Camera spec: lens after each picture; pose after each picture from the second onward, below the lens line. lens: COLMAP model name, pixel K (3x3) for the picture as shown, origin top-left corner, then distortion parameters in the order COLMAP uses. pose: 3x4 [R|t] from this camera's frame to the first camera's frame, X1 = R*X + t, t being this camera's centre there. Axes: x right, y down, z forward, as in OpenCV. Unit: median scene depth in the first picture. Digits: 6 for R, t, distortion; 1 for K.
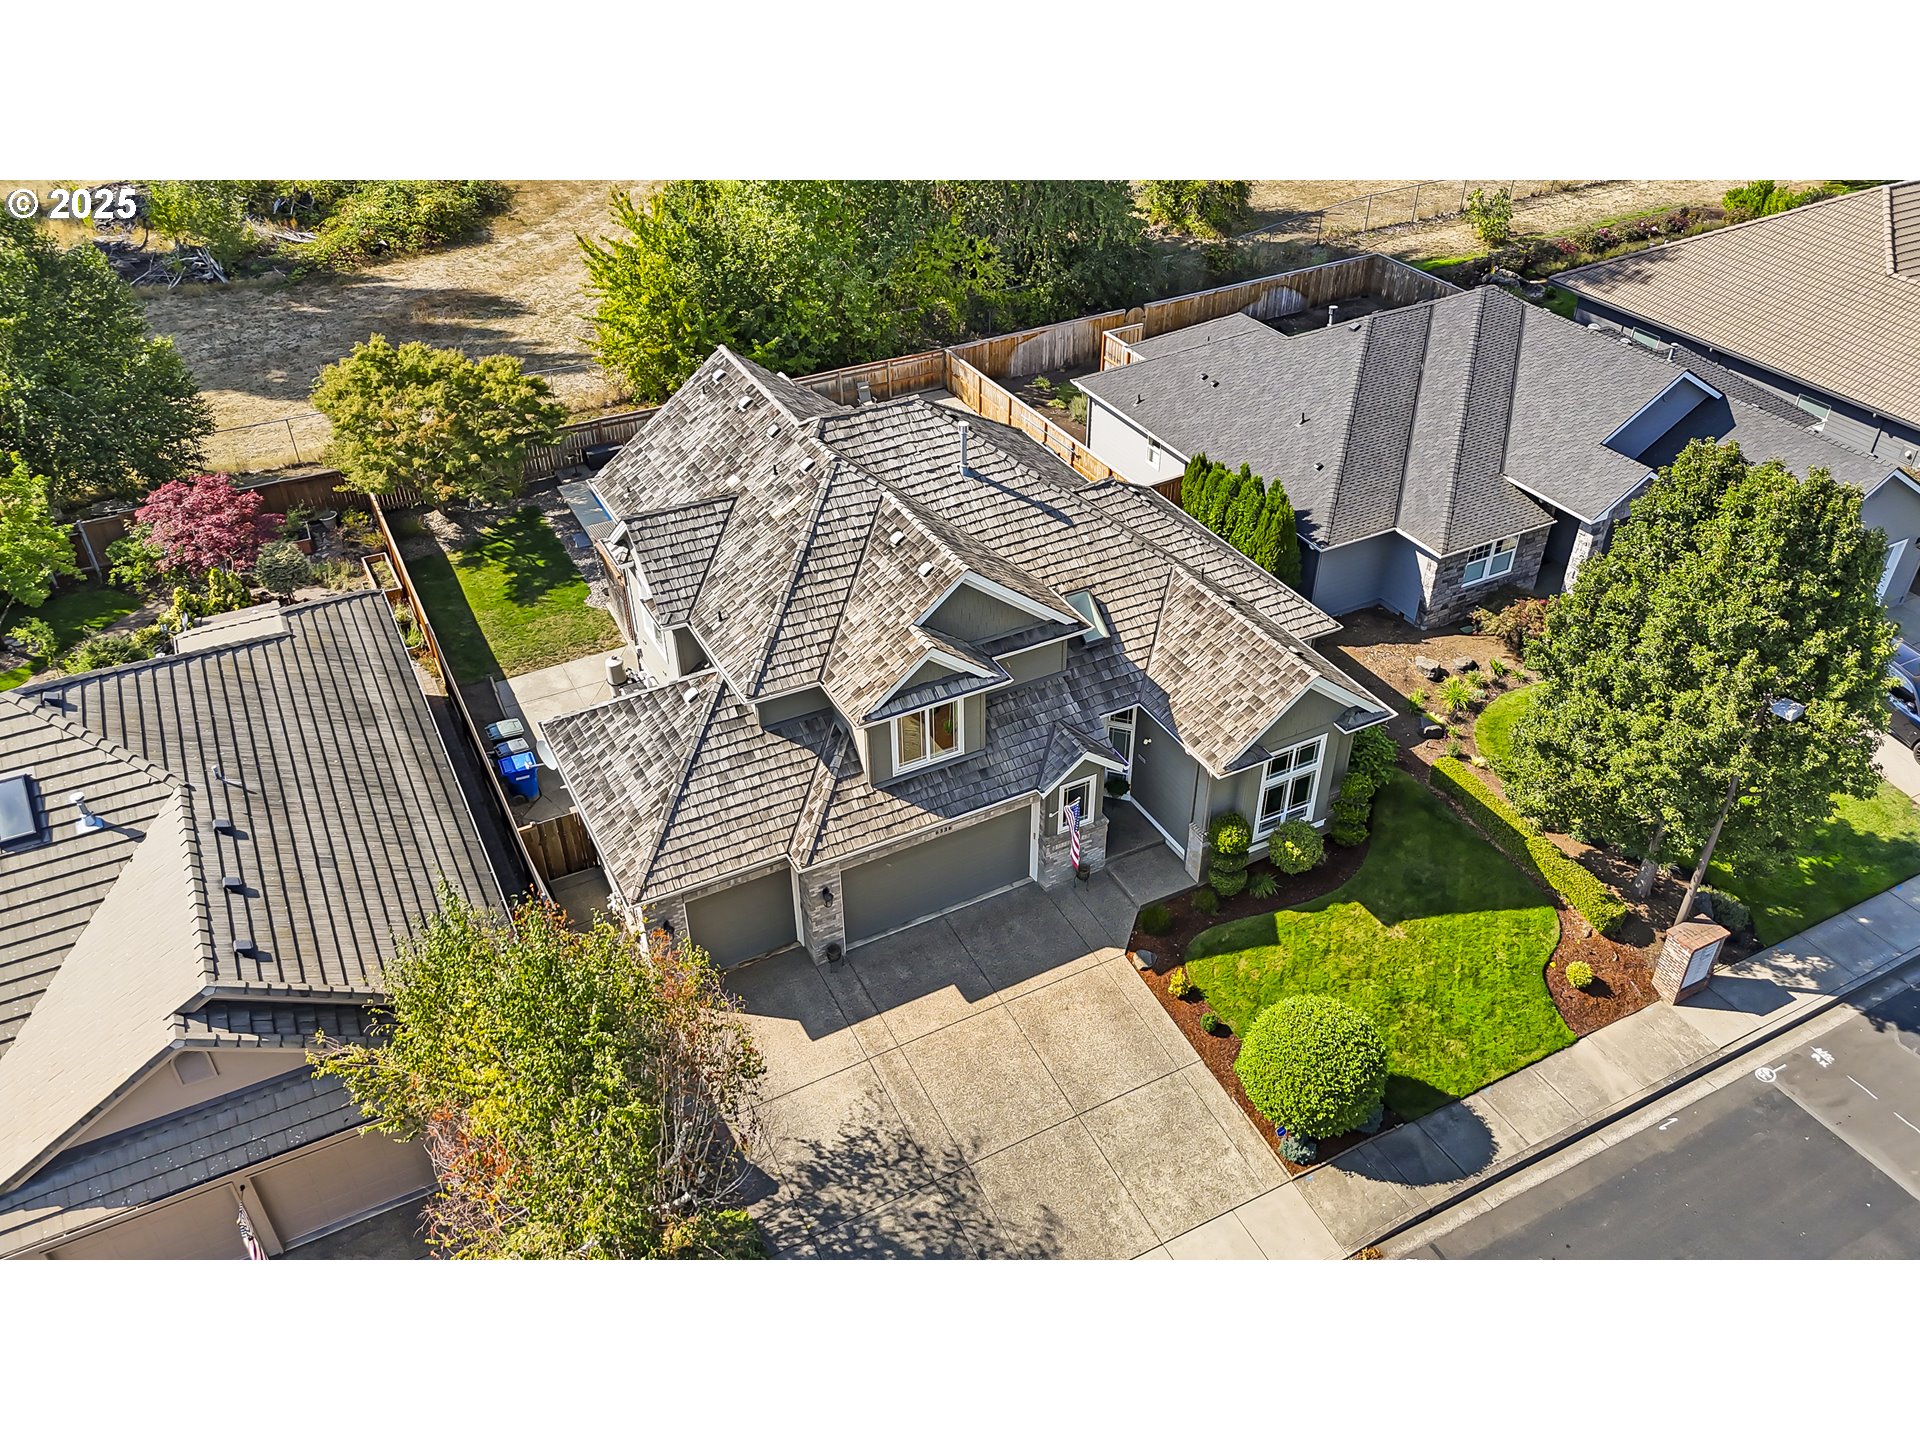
lens RADIAL K [[1421.1, 0, 960.5], [0, 1421.1, 722.0], [0, 0, 1]] dist [0.050303, -0.029413]
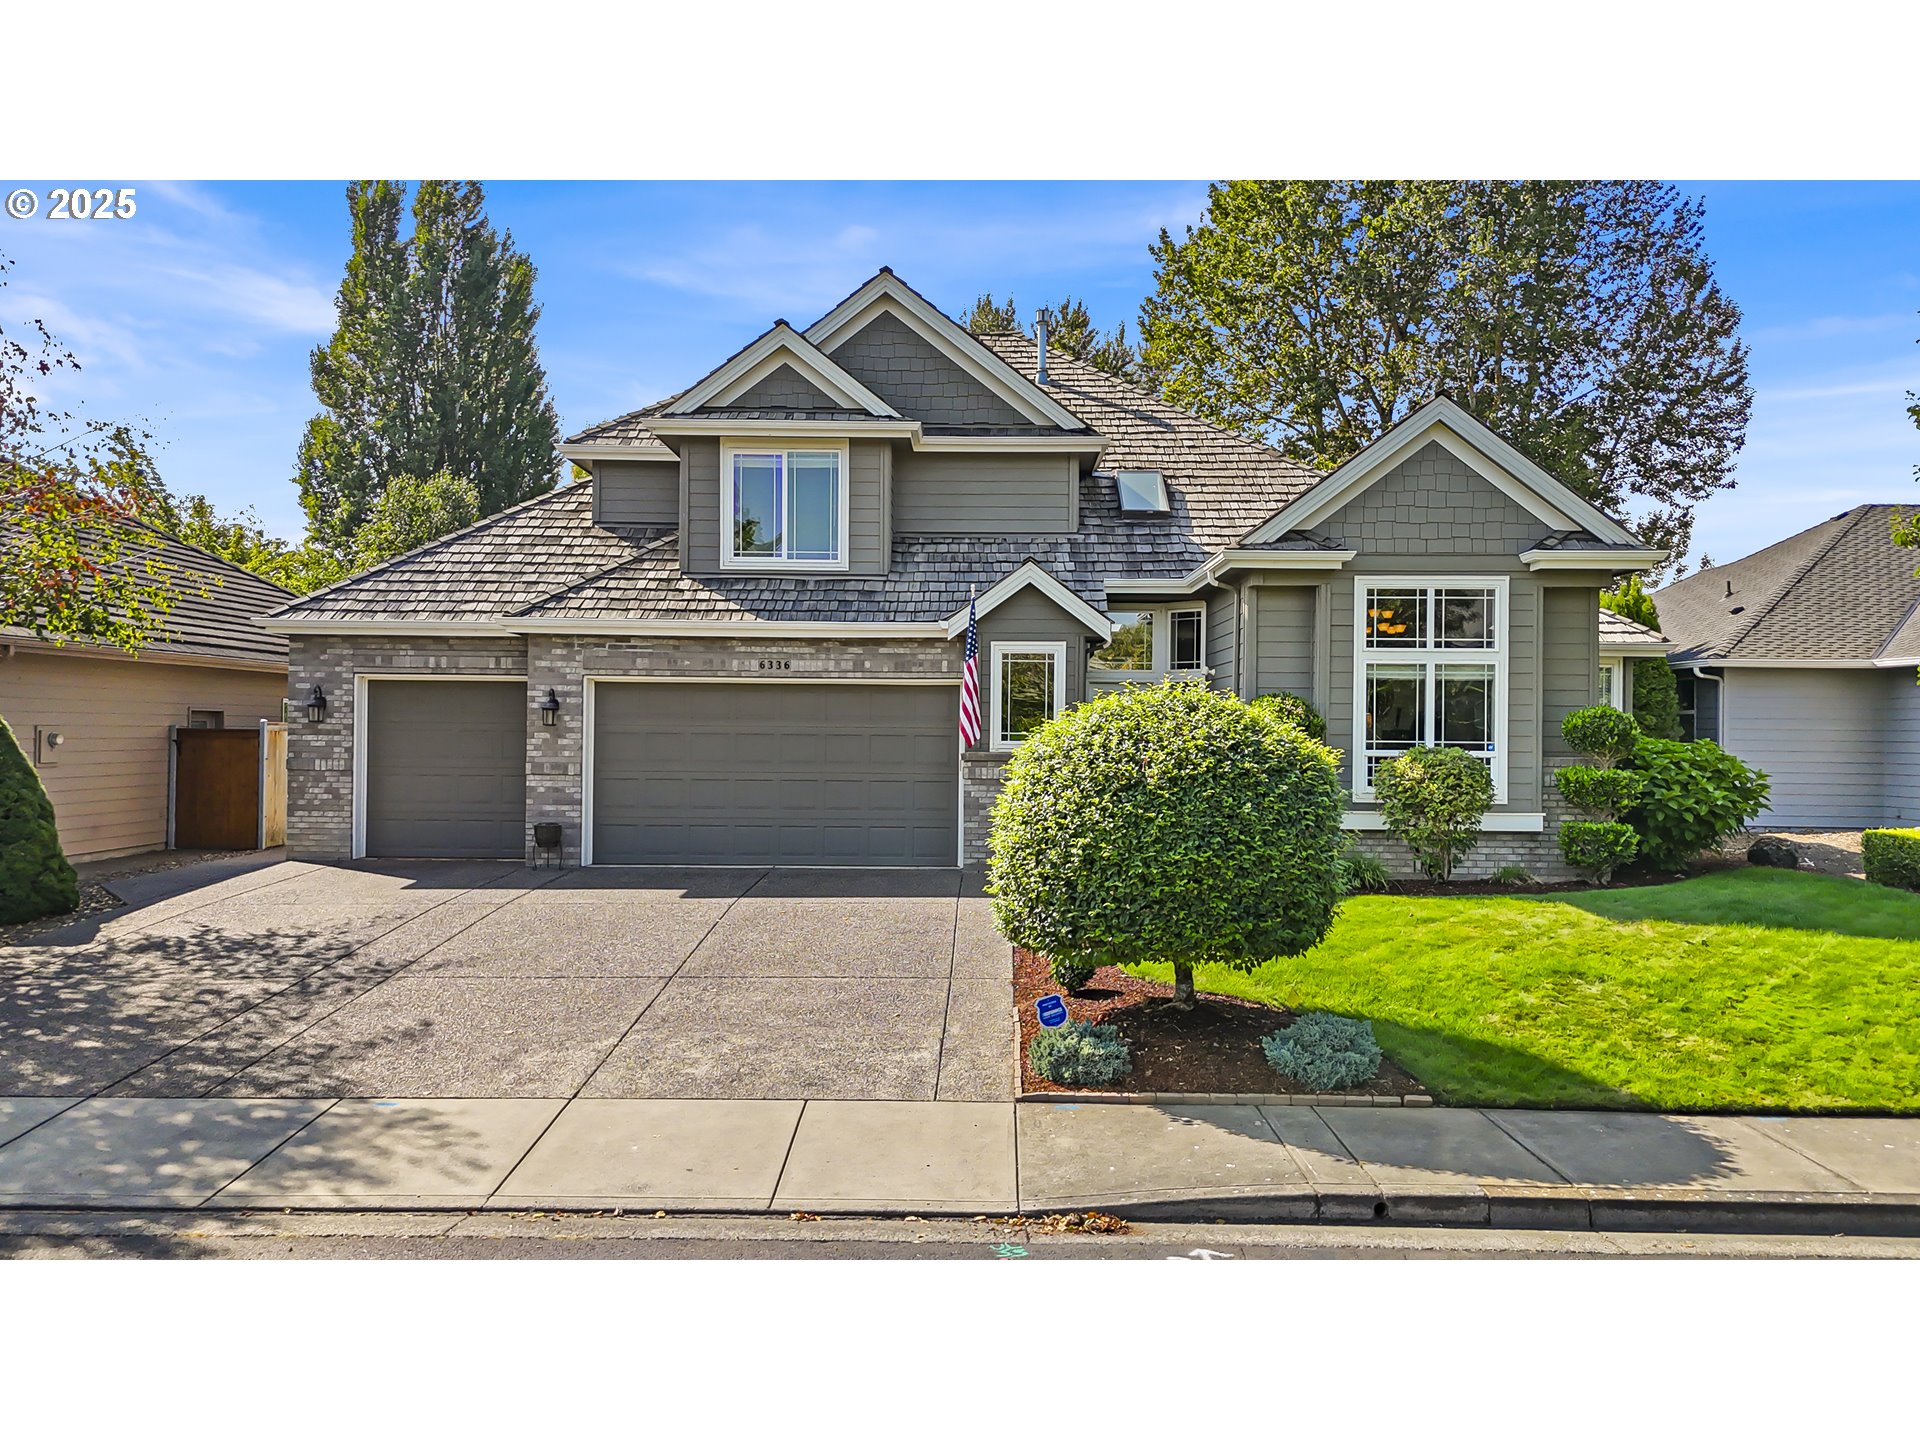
lens RADIAL K [[1421.1, 0, 971.5], [0, 1421.1, 733.7], [0, 0, 1]] dist [0.050303, -0.029413]
pose [[0.877682, 0.003013, -0.479234, 0.351552], [-0.283597, 0.809364, -0.514298, 0.388651], [0.386326, 0.587299, 0.711219, 0.629676]]
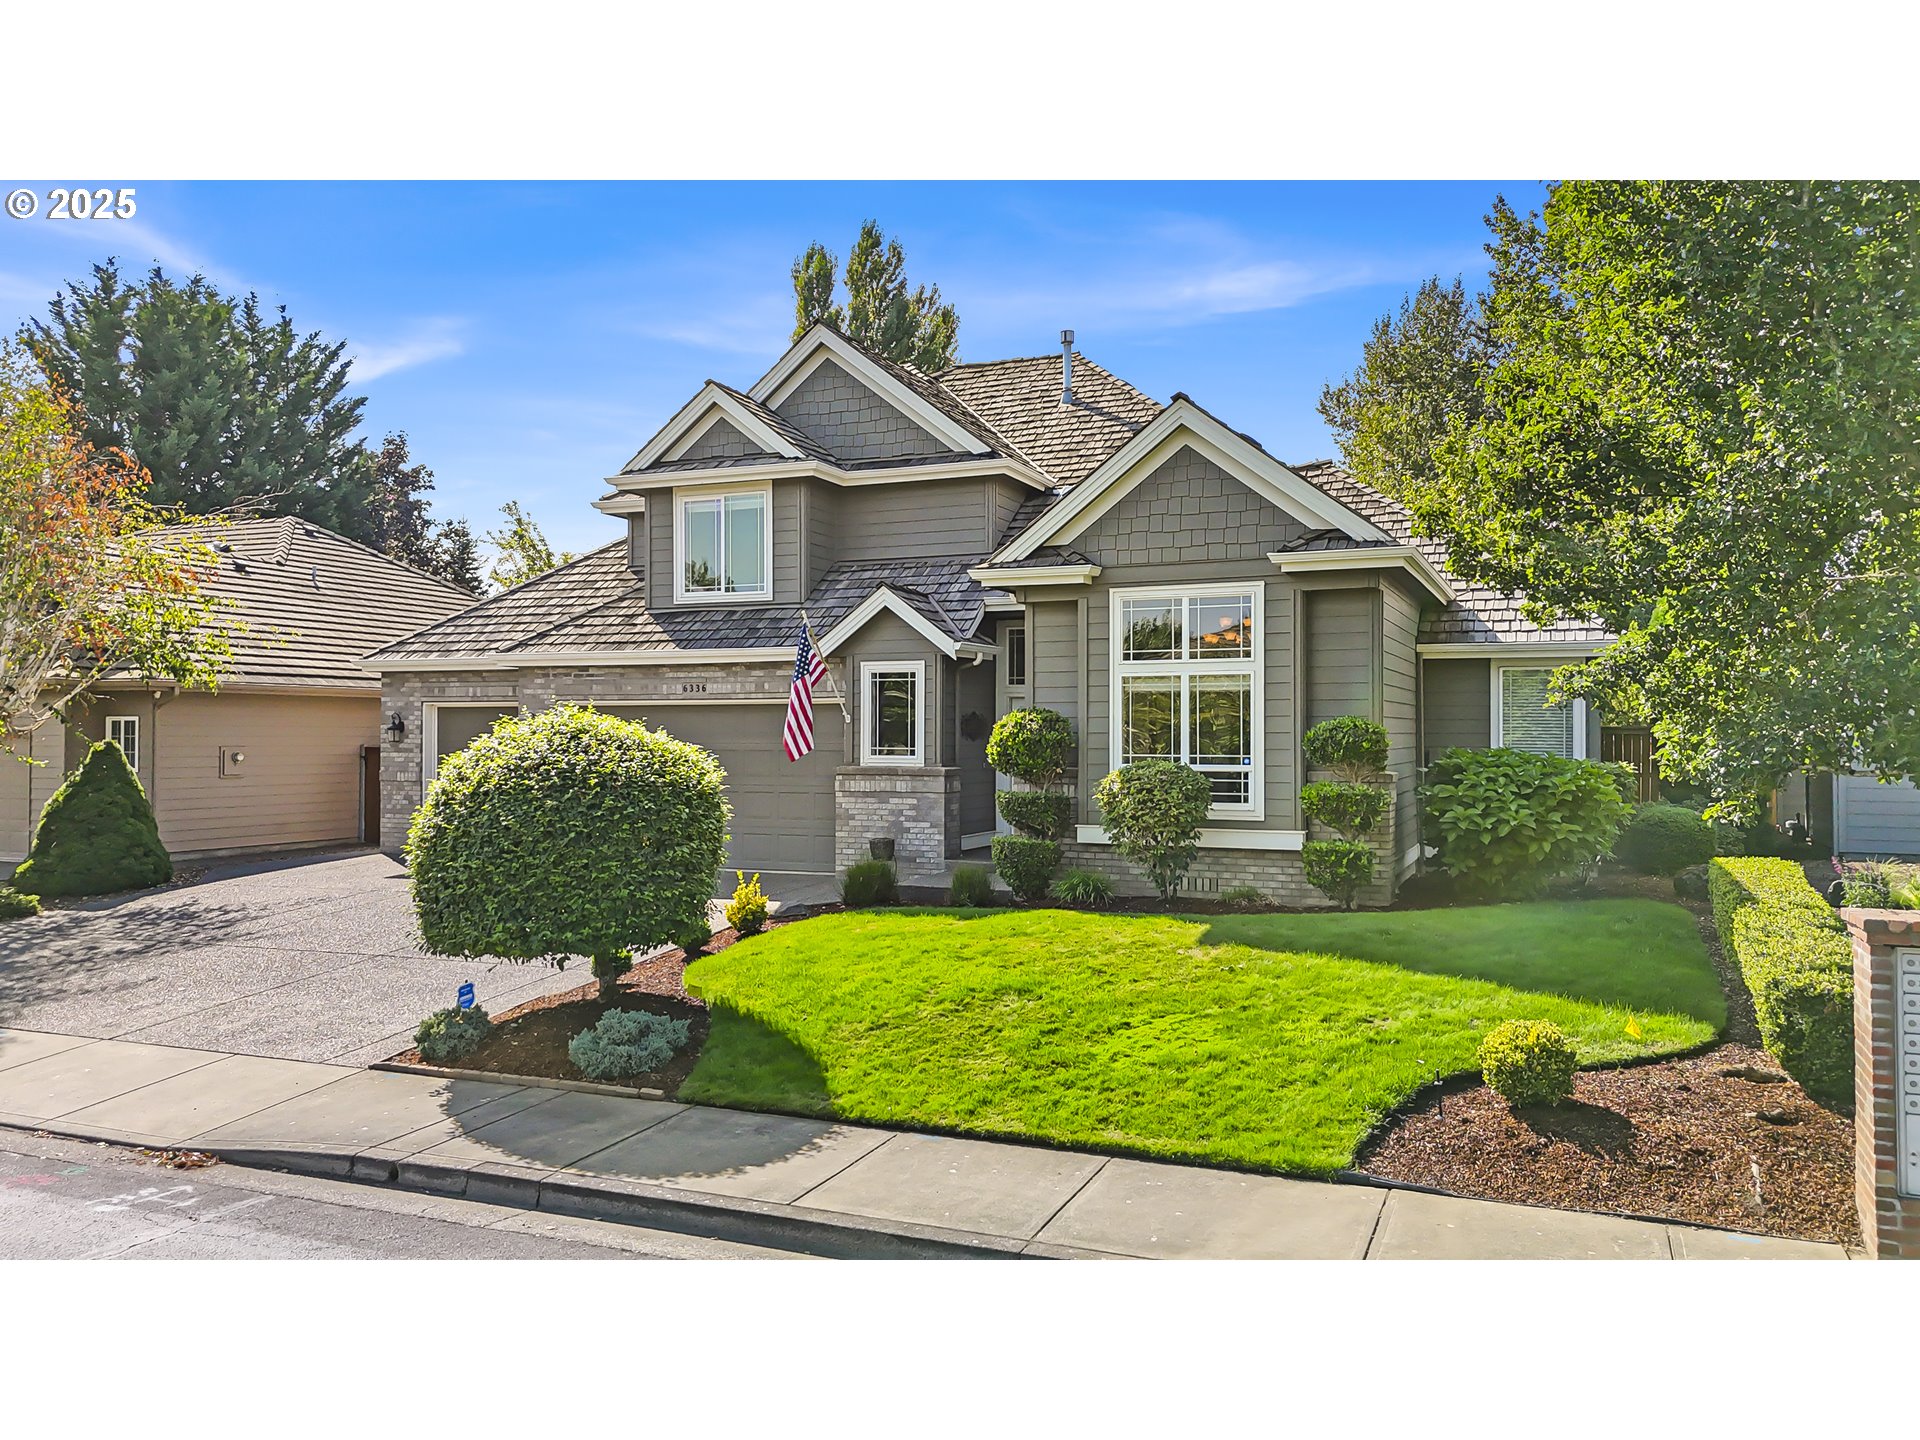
lens RADIAL K [[1421.1, 0, 979.2], [0, 1421.1, 718.1], [0, 0, 1]] dist [0.050303, -0.029413]
pose [[0.630695, -0.015380, -0.775878, 0.600354], [-0.451675, 0.805730, -0.383129, 0.287459], [0.631041, 0.592083, 0.501223, 0.764758]]
